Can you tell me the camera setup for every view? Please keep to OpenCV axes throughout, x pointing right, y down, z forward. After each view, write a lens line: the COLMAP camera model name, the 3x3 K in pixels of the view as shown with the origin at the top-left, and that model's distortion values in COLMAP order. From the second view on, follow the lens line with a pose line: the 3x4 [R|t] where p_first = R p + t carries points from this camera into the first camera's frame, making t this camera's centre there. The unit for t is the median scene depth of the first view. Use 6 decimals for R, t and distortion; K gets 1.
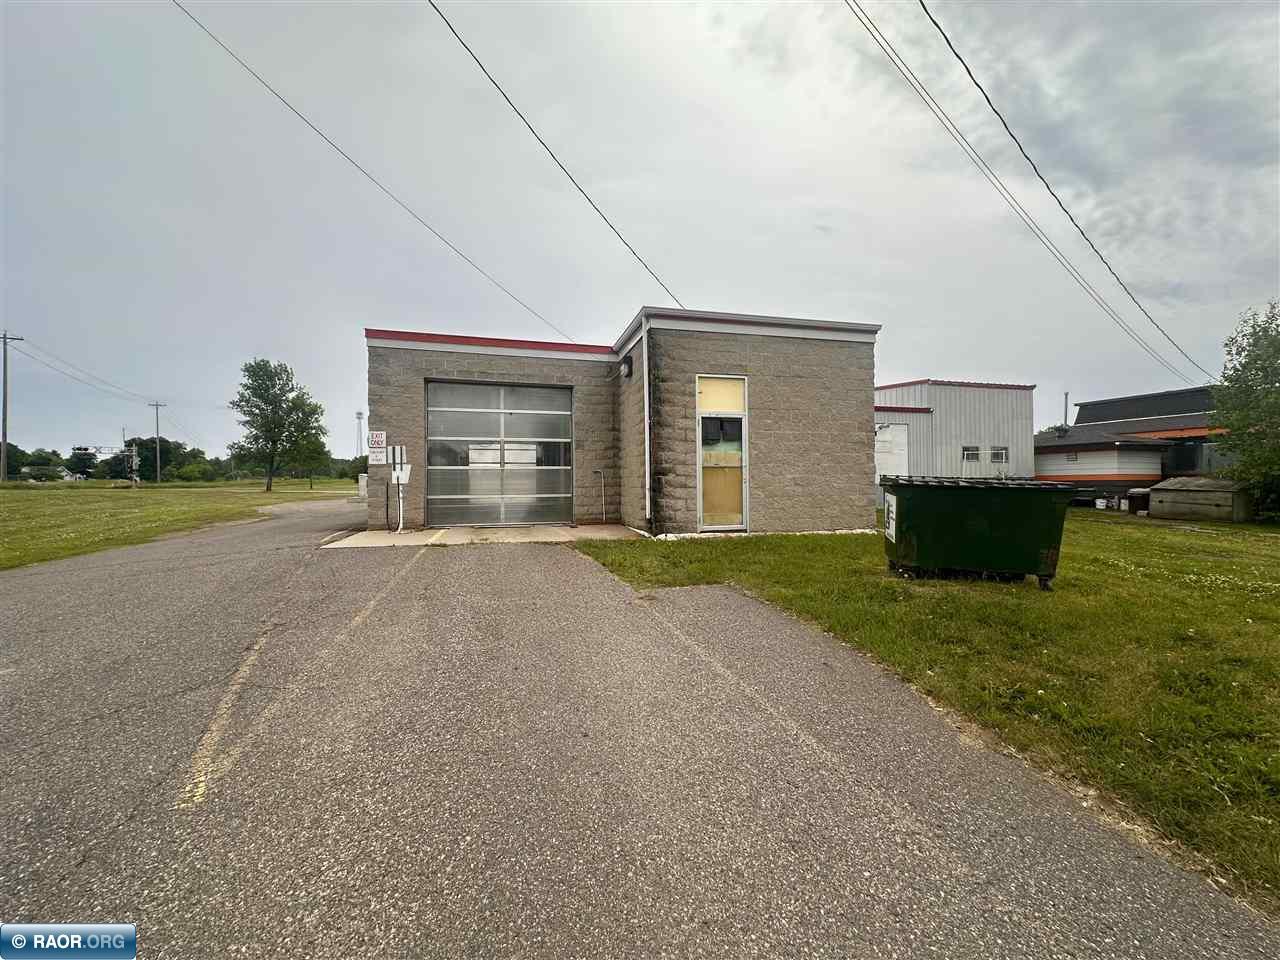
lens RADIAL K [[511.6, 0, 639.5], [0, 511.6, 482.5], [0, 0, 1]] dist [0.003508, 0.001707]
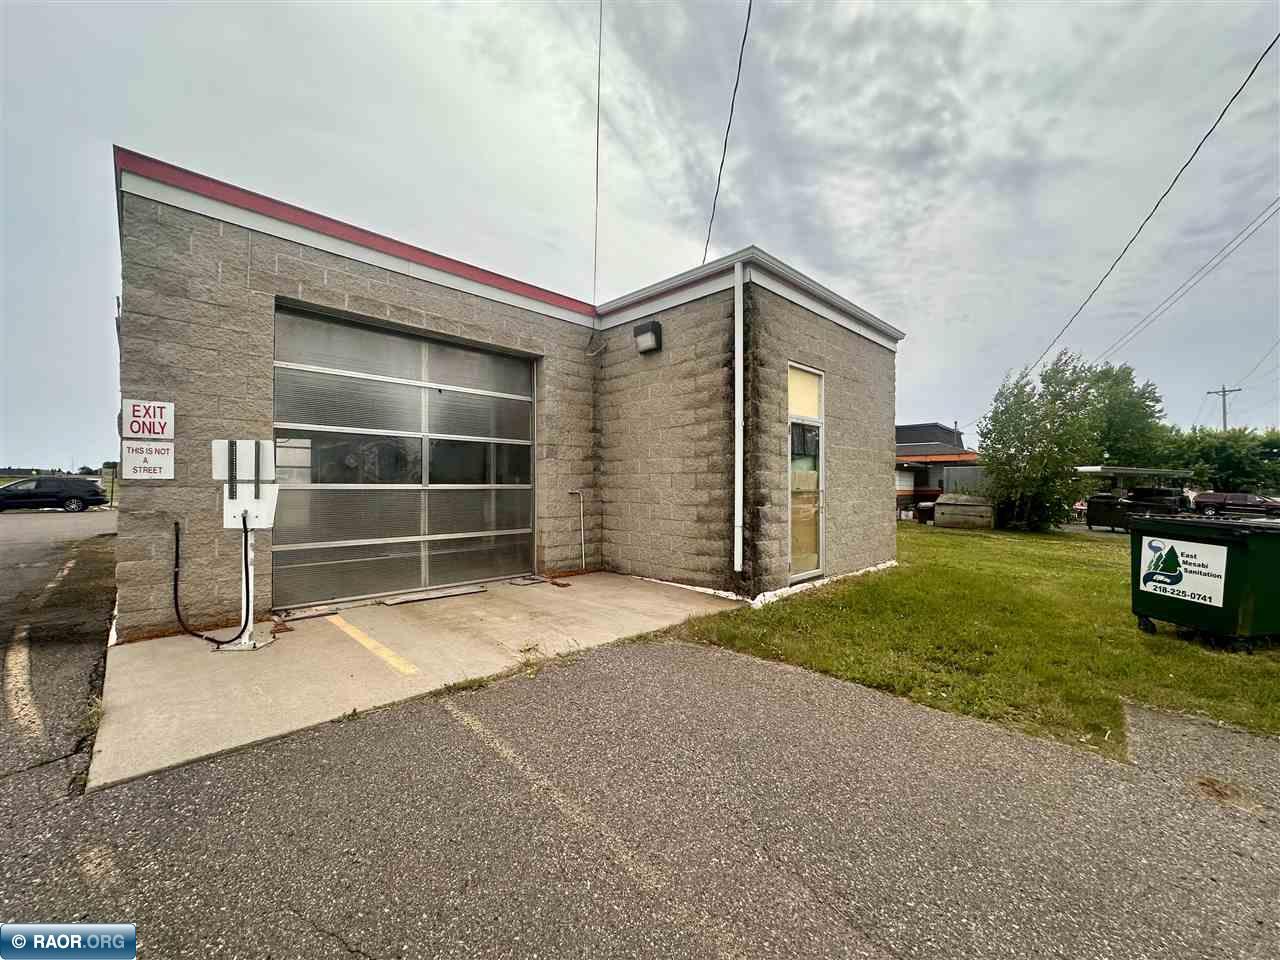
lens RADIAL K [[511.6, 0, 639.6], [0, 511.6, 479.5], [0, 0, 1]] dist [0.003508, 0.001707]
pose [[0.868300, 0.013696, 0.495850, -0.371180], [-0.006826, 0.999854, -0.015664, -0.031885], [-0.495992, 0.010216, 0.868267, 0.437424]]
